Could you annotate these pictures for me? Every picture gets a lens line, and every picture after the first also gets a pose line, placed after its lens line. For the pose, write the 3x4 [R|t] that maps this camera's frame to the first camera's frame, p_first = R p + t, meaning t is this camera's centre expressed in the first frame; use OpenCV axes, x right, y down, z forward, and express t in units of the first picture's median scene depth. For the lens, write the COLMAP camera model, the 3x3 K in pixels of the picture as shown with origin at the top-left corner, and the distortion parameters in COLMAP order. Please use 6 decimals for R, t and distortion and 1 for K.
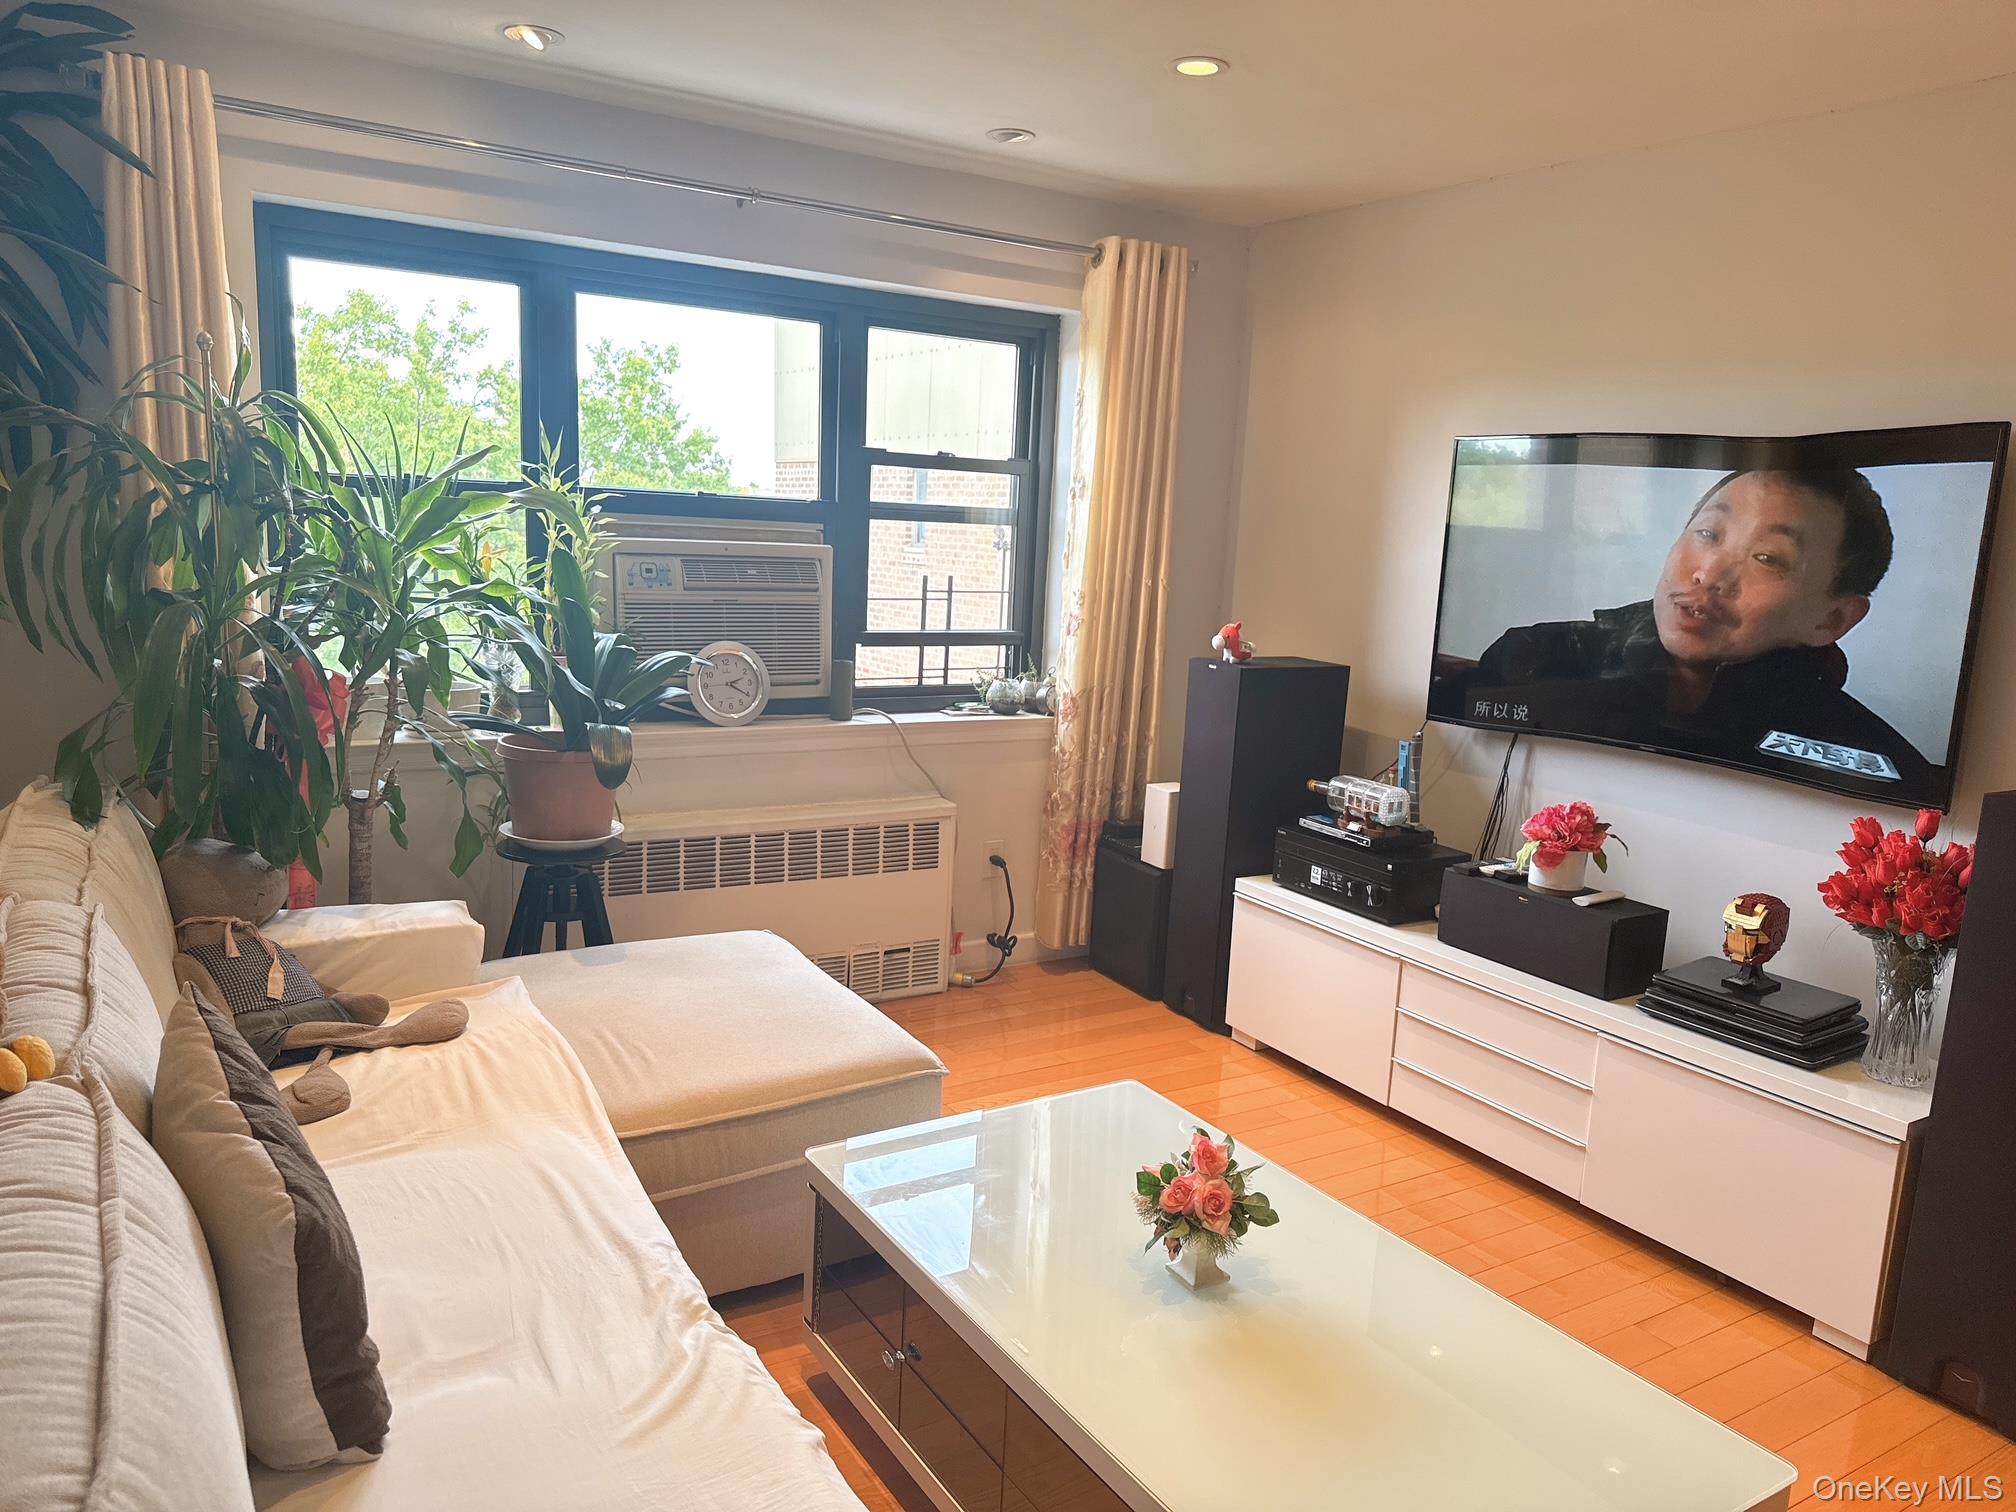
lens RADIAL K [[1431.7, 0, 1008.0], [0, 1431.7, 756.0], [0, 0, 1]] dist [0.034791, -0.000370]
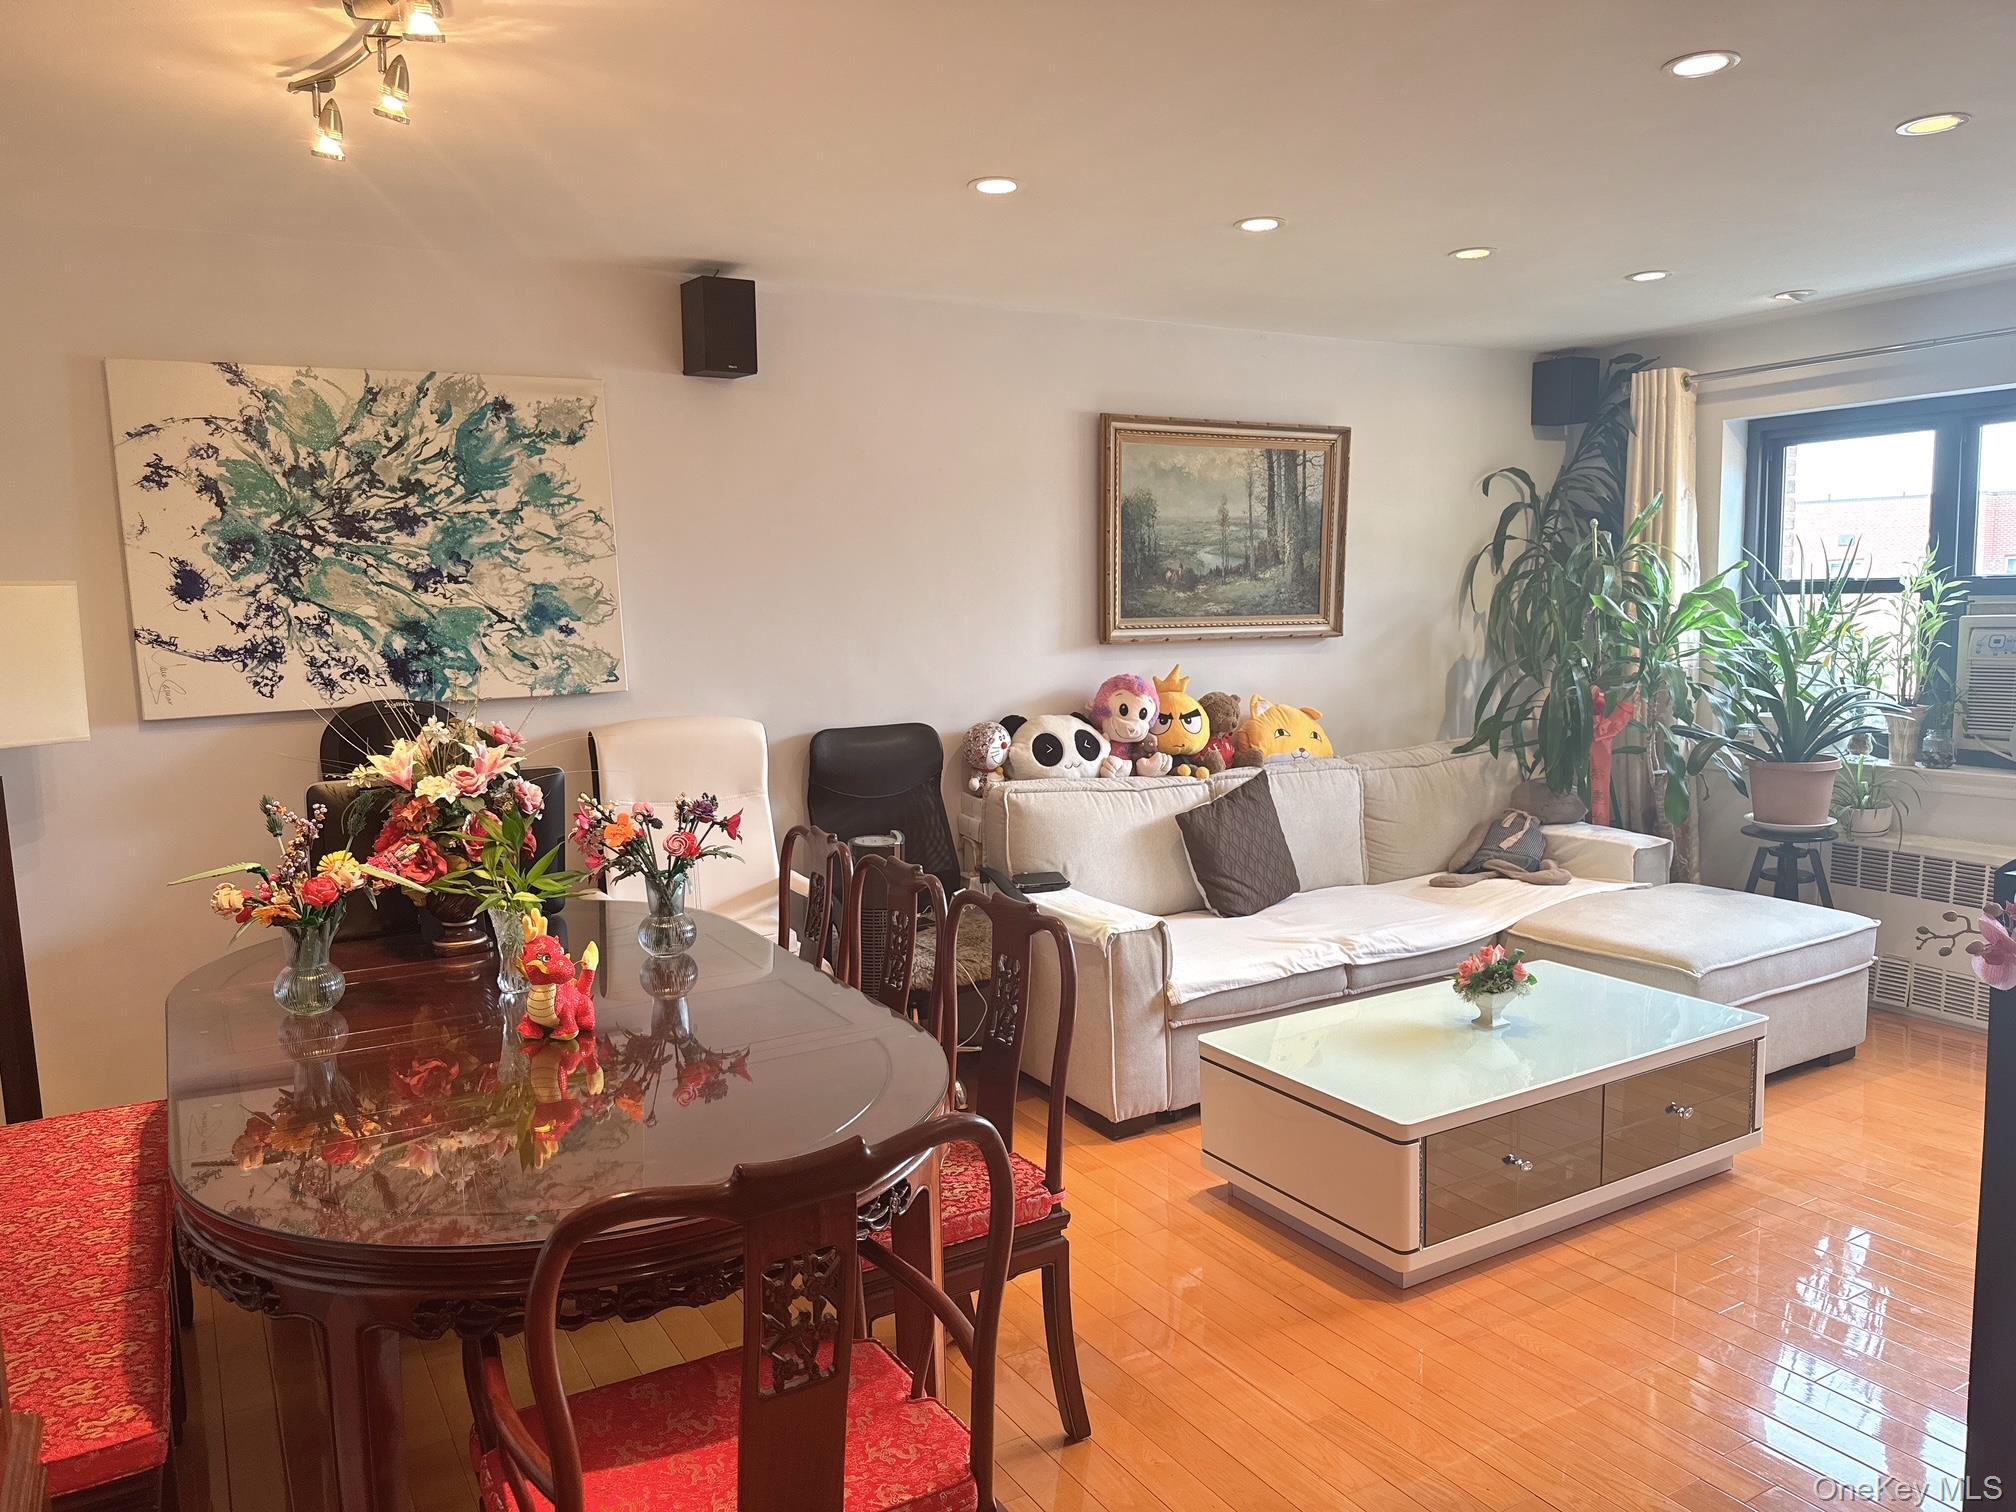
lens RADIAL K [[1431.7, 0, 1008.0], [0, 1431.7, 756.0], [0, 0, 1]] dist [0.034791, -0.000370]
pose [[-0.026508, 0.040492, -0.998828, 1.031856], [-0.183347, 0.982032, 0.044677, 0.065021], [0.982691, 0.184317, -0.018608, 0.236625]]
